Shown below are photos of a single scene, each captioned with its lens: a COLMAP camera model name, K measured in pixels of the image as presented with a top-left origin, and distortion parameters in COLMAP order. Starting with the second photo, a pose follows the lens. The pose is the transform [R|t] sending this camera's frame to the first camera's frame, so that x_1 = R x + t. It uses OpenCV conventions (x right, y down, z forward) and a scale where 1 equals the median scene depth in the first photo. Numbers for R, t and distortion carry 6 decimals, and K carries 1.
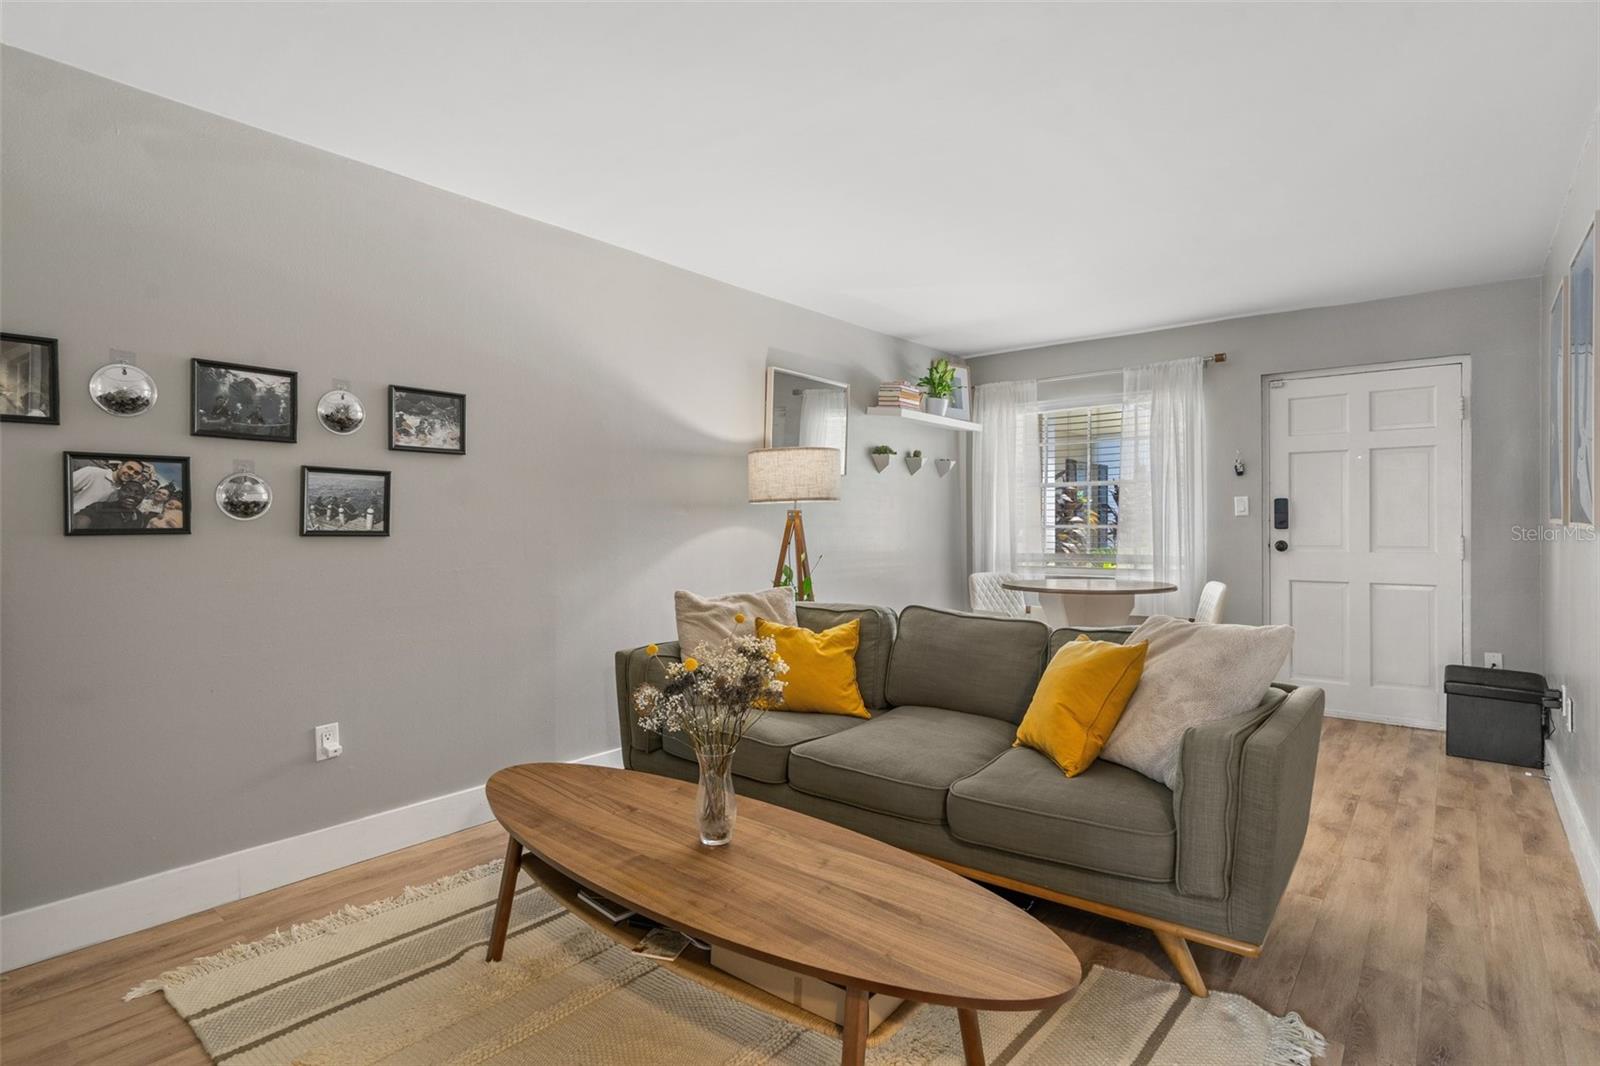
lens RADIAL K [[802.2, 0, 805.4], [0, 802.2, 512.7], [0, 0, 1]] dist [0.000830, 0.000213]
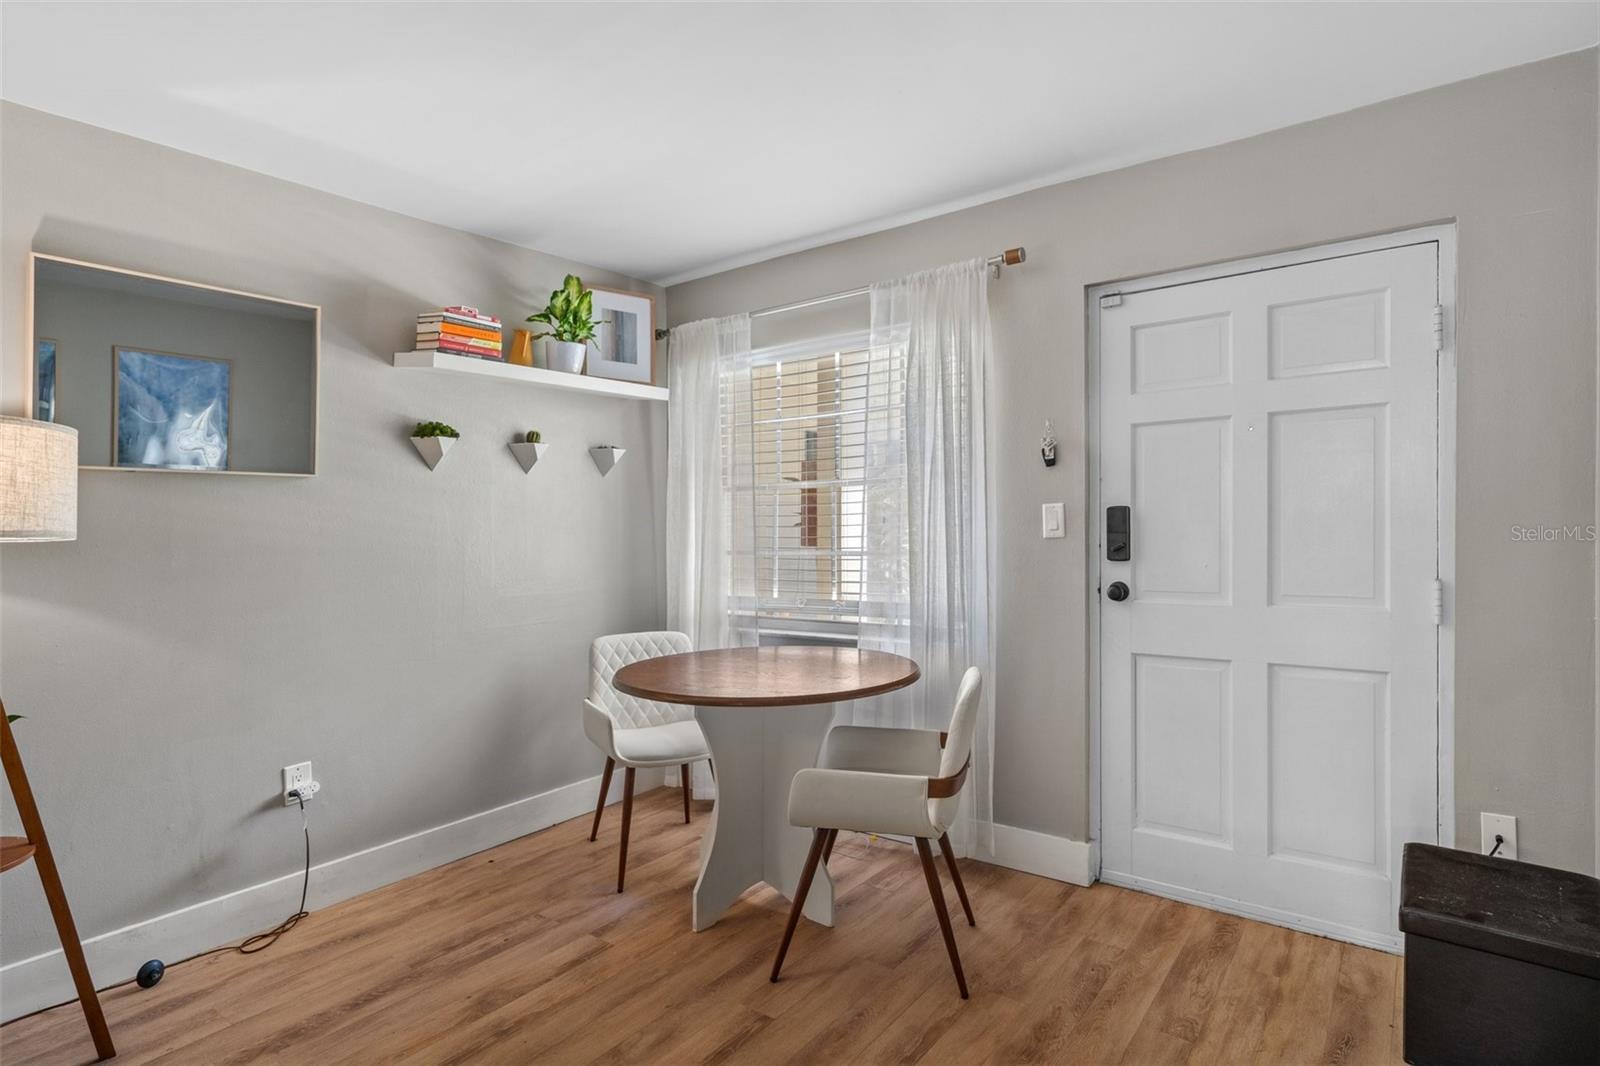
lens RADIAL K [[812.2, 0, 800.0], [0, 812.2, 533.0], [0, 0, 1]] dist [0.003037, 0.000241]
pose [[0.999502, -0.015775, 0.027340, 0.416768], [0.015033, 0.999519, 0.027143, -0.021084], [-0.027755, -0.026719, 0.999258, 0.516488]]
